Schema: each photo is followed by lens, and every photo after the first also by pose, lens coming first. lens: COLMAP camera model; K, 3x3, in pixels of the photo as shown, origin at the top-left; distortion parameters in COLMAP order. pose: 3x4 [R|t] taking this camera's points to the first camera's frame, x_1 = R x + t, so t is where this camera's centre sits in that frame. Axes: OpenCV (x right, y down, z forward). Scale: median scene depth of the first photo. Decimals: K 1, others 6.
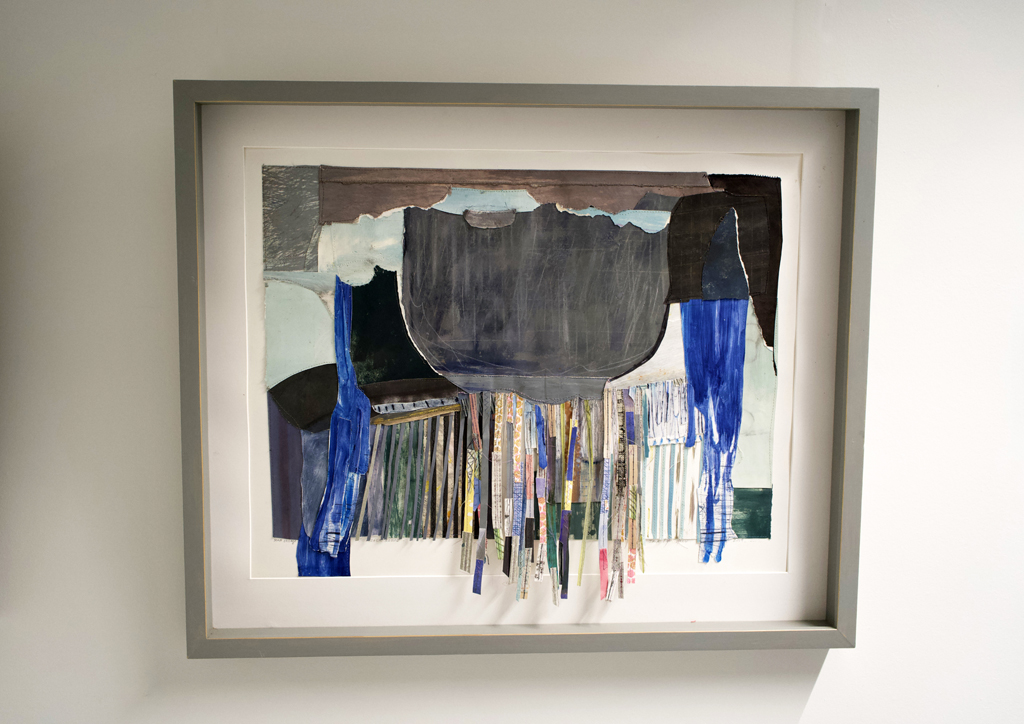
lens RADIAL K [[862.9, 0, 511.7], [0, 862.9, 362.8], [0, 0, 1]] dist [-0.004451, -0.000743]
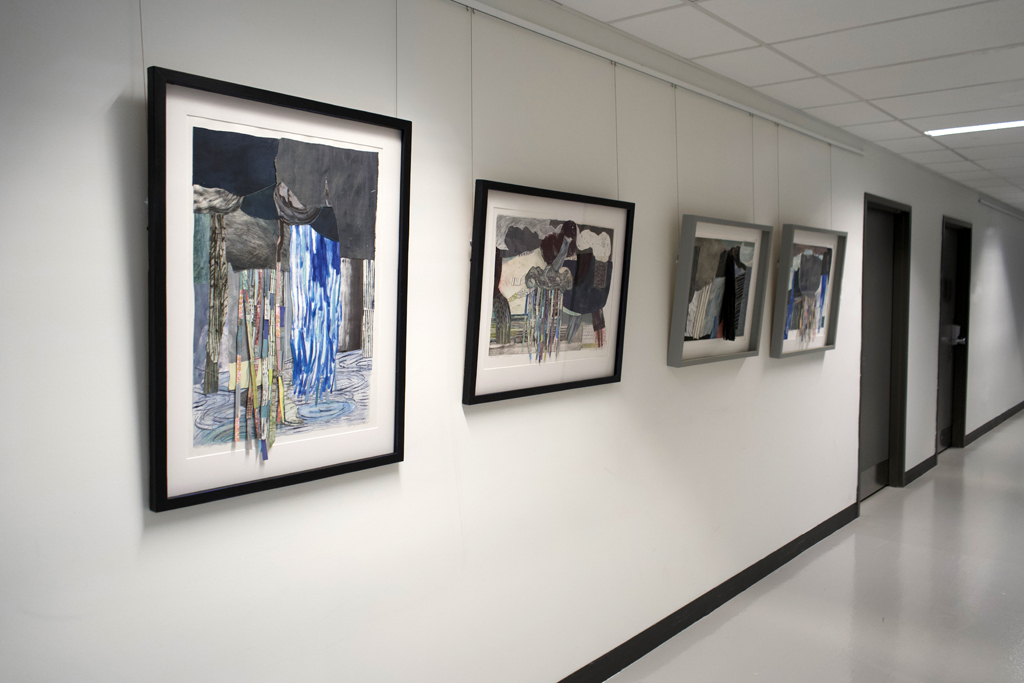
lens RADIAL K [[822.7, 0, 511.9], [0, 822.7, 340.9], [0, 0, 1]] dist [0.005909, -0.000053]
pose [[0.671587, -0.045444, 0.739531, -4.098484], [-0.004062, 0.997877, 0.065007, -0.001469], [-0.740915, -0.046662, 0.669976, -0.710371]]
